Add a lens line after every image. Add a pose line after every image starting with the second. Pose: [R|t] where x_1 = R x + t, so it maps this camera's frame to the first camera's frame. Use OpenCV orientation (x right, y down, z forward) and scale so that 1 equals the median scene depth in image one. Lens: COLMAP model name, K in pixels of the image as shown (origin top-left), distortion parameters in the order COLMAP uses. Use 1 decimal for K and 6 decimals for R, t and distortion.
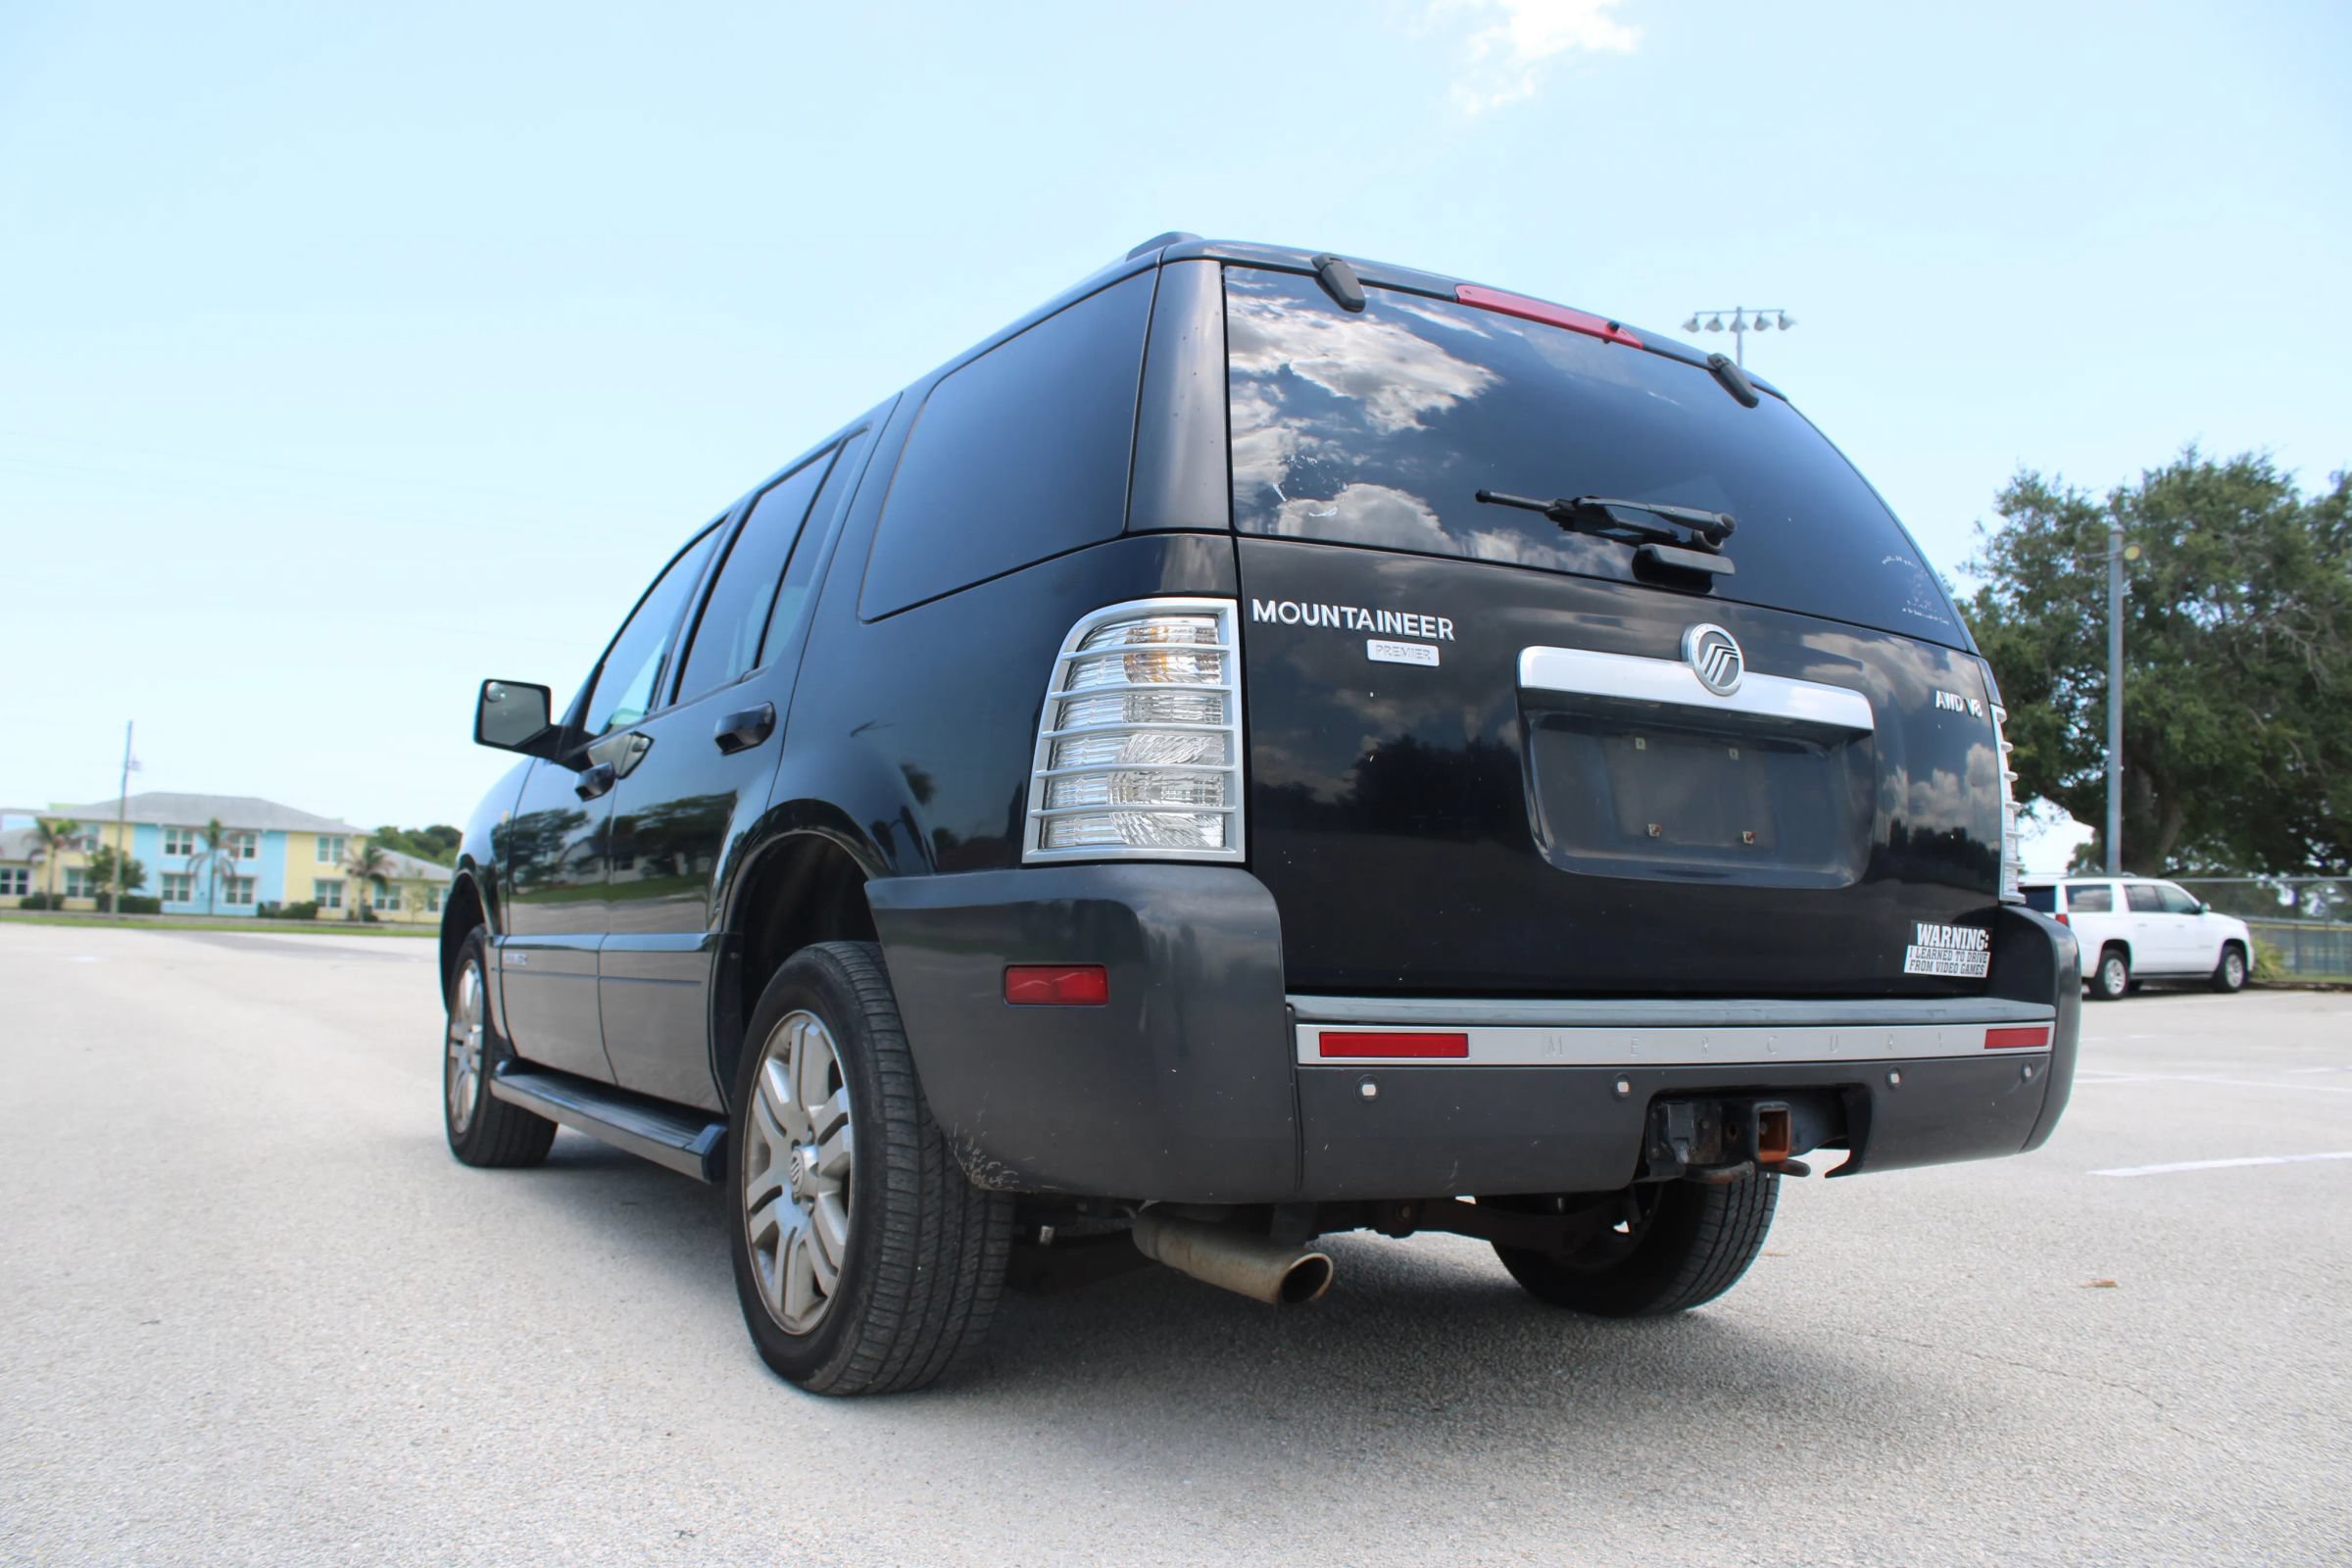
lens RADIAL K [[1956.7, 0, 1161.5], [0, 1956.7, 823.2], [0, 0, 1]] dist [-0.167570, 0.148601]
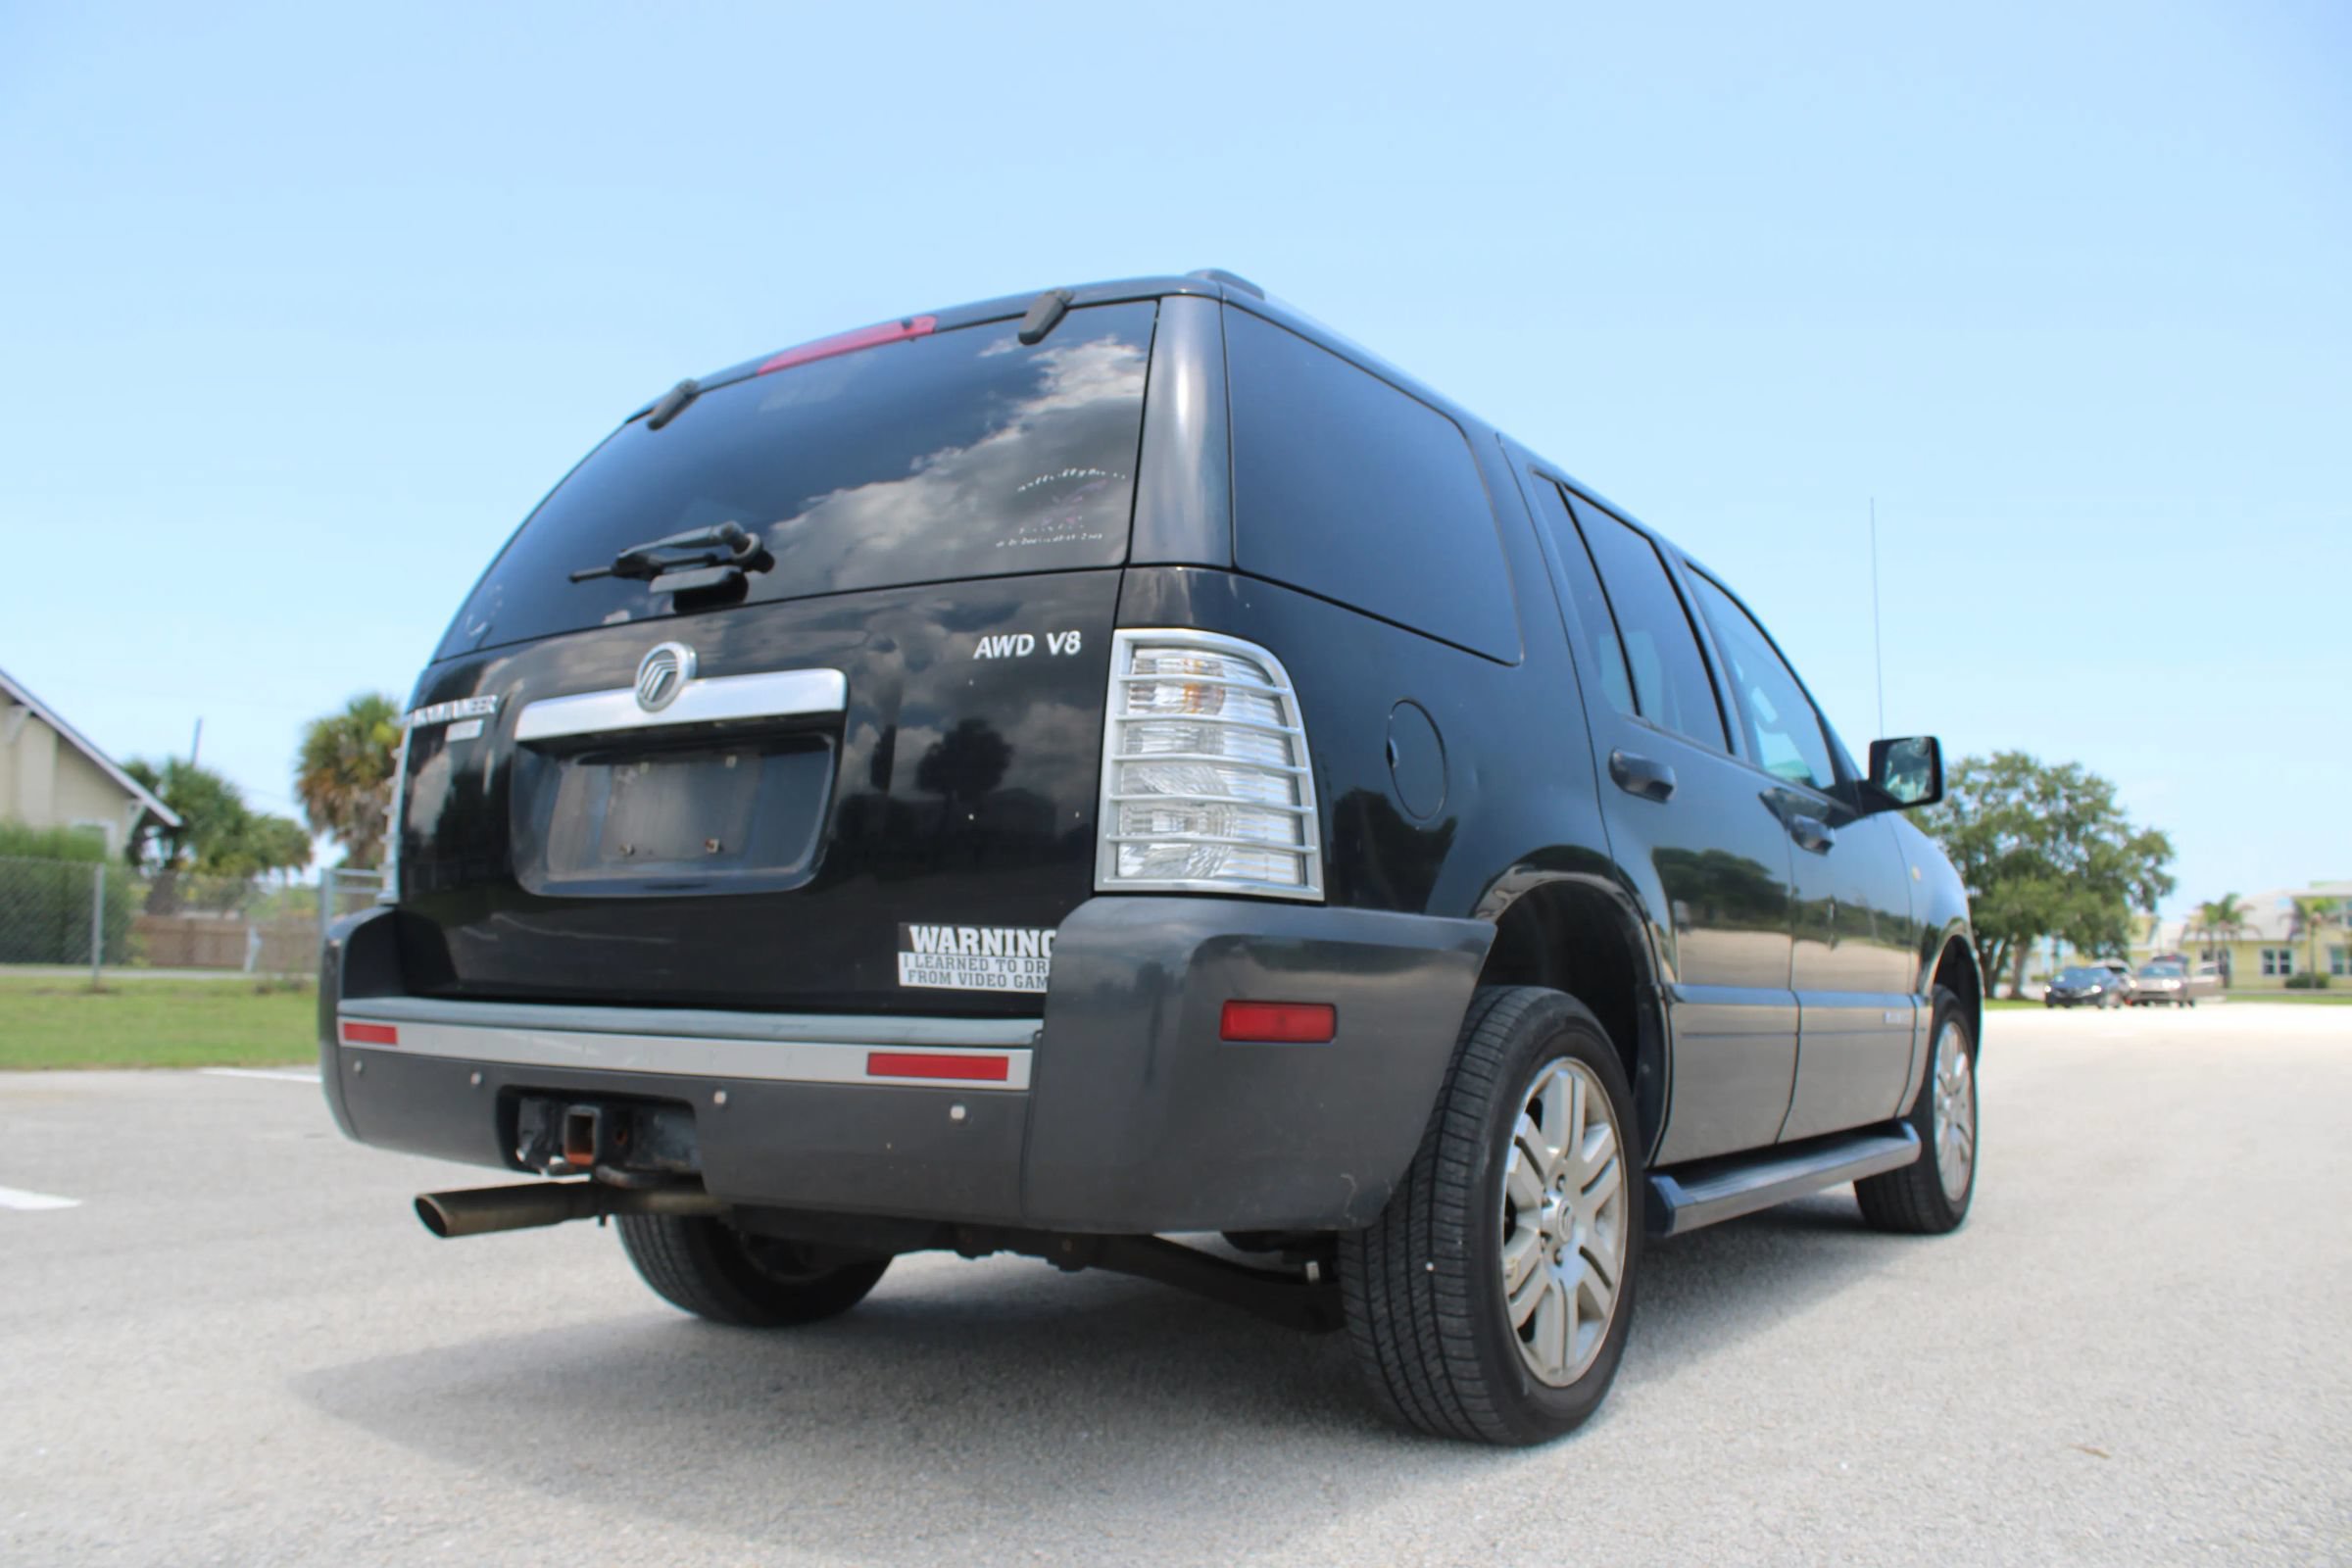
lens RADIAL K [[1956.7, 0, 1161.5], [0, 1956.7, 823.2], [0, 0, 1]] dist [-0.167570, 0.148601]
pose [[0.430038, -0.093734, -0.897931, 0.828229], [0.054554, 0.995476, -0.077790, 0.054614], [0.901161, -0.015533, 0.433206, 0.498654]]
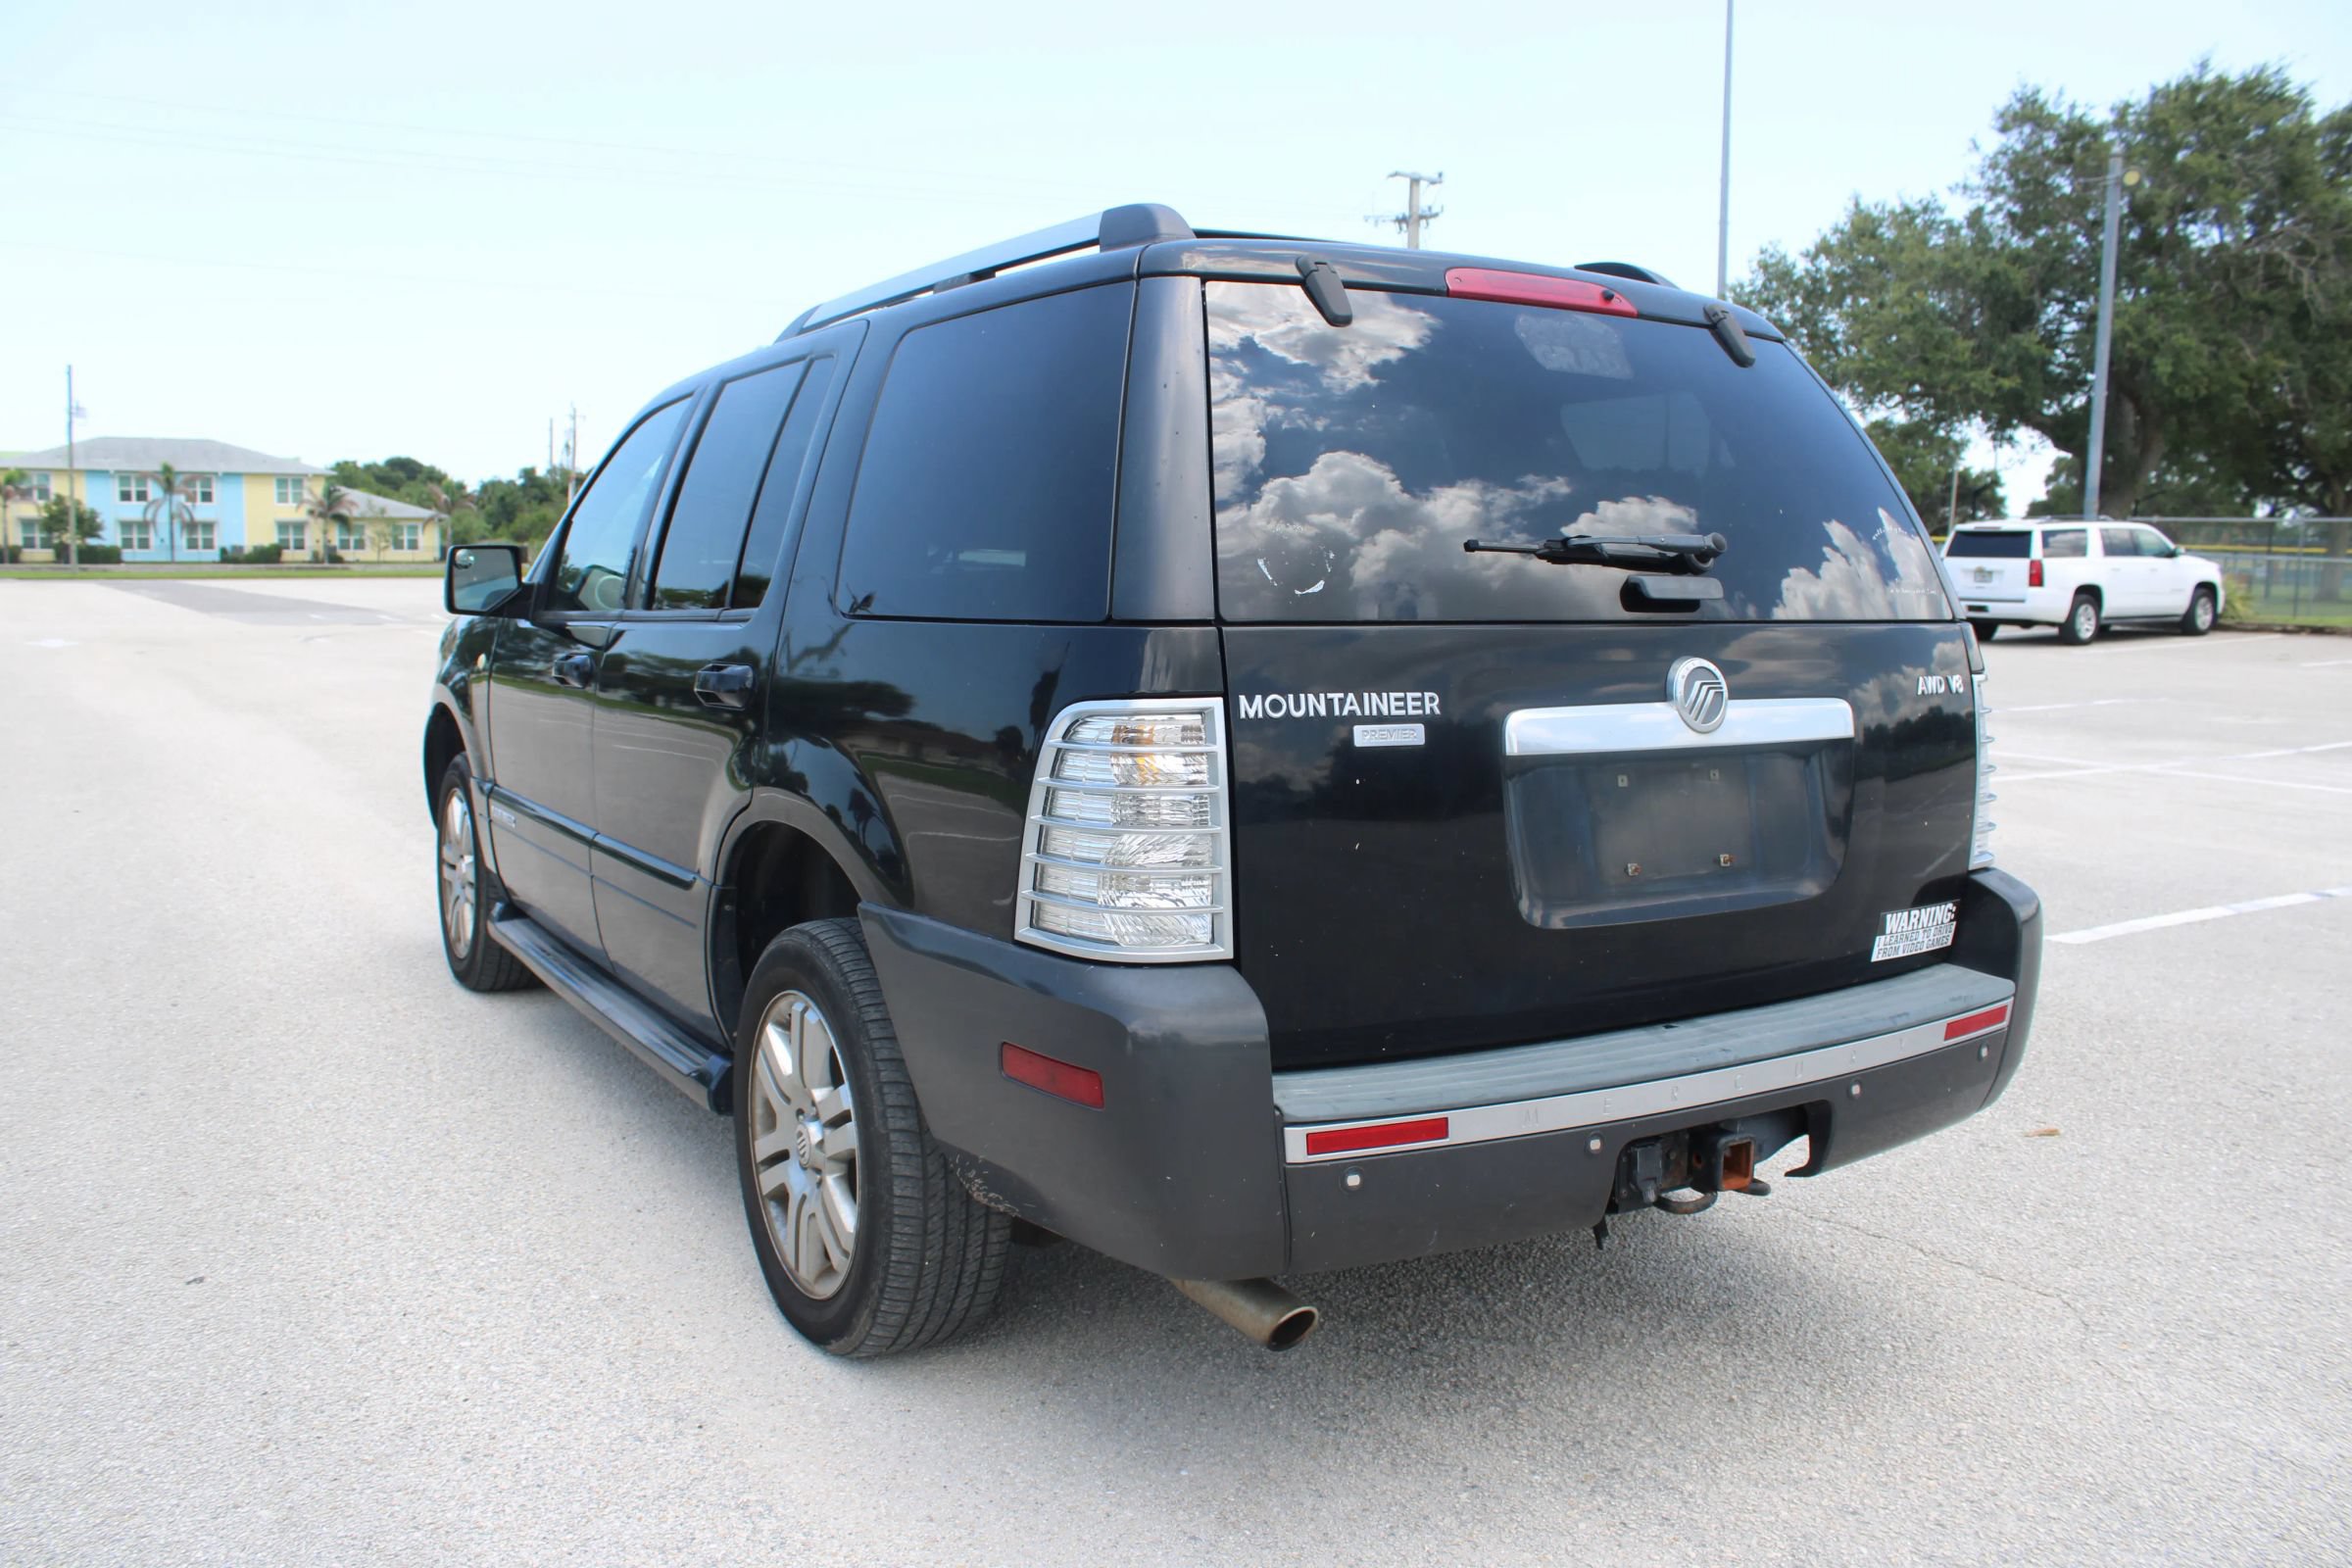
lens RADIAL K [[1956.3, 0, 1163.1], [0, 1956.3, 819.6], [0, 0, 1]] dist [-0.167086, 0.144994]
pose [[0.999757, -0.018185, 0.012450, -0.003108], [0.015355, 0.979992, 0.198446, -0.141359], [-0.015810, -0.198206, 0.980033, 0.006398]]
